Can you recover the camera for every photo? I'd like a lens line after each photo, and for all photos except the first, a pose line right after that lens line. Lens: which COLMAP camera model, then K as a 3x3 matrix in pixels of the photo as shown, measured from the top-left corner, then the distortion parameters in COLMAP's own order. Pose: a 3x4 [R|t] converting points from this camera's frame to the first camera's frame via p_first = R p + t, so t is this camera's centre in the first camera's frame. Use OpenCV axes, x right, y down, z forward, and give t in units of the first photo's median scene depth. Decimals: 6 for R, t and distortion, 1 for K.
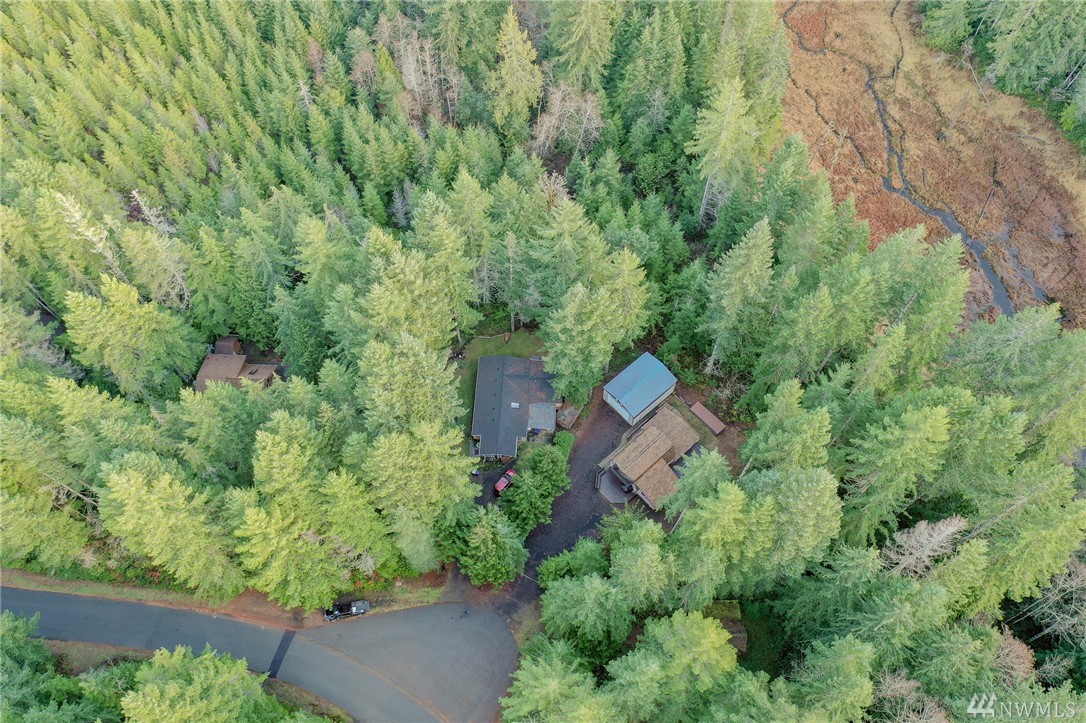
lens RADIAL K [[851.4, 0, 537.2], [0, 851.4, 361.8], [0, 0, 1]] dist [-0.010871, 0.004475]
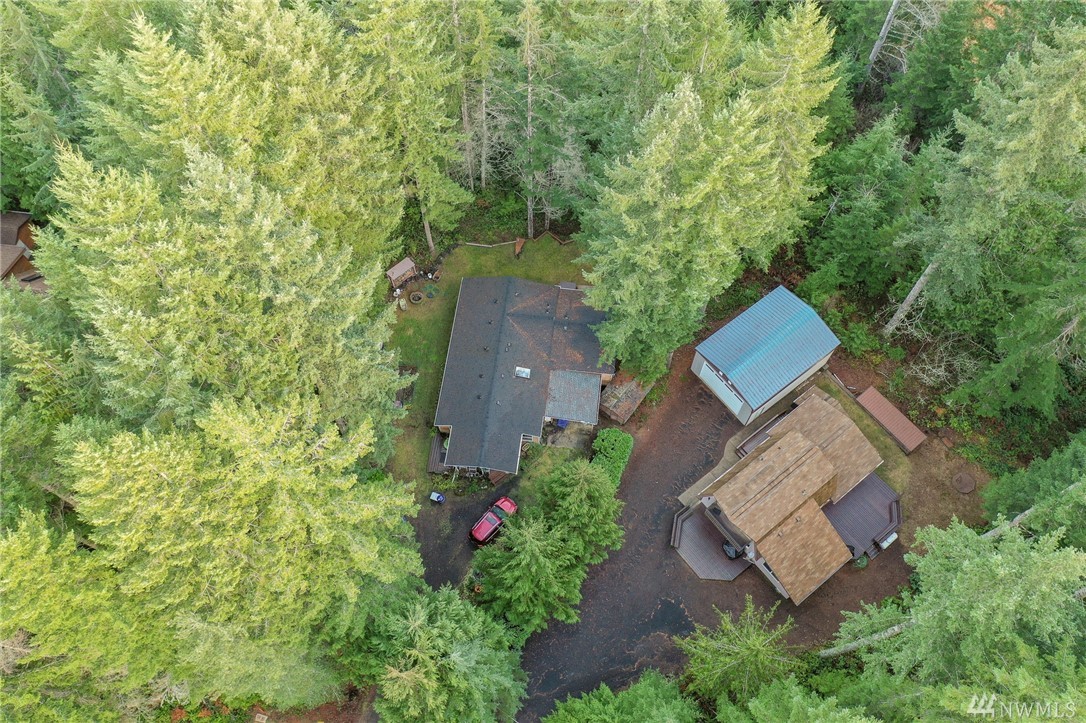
lens RADIAL K [[851.4, 0, 542.2], [0, 851.4, 365.8], [0, 0, 1]] dist [-0.010871, 0.004475]
pose [[0.997536, 0.061716, -0.033377, 0.002798], [-0.060160, 0.997138, 0.045778, 0.023438], [0.036107, -0.043657, 0.998394, 0.494499]]
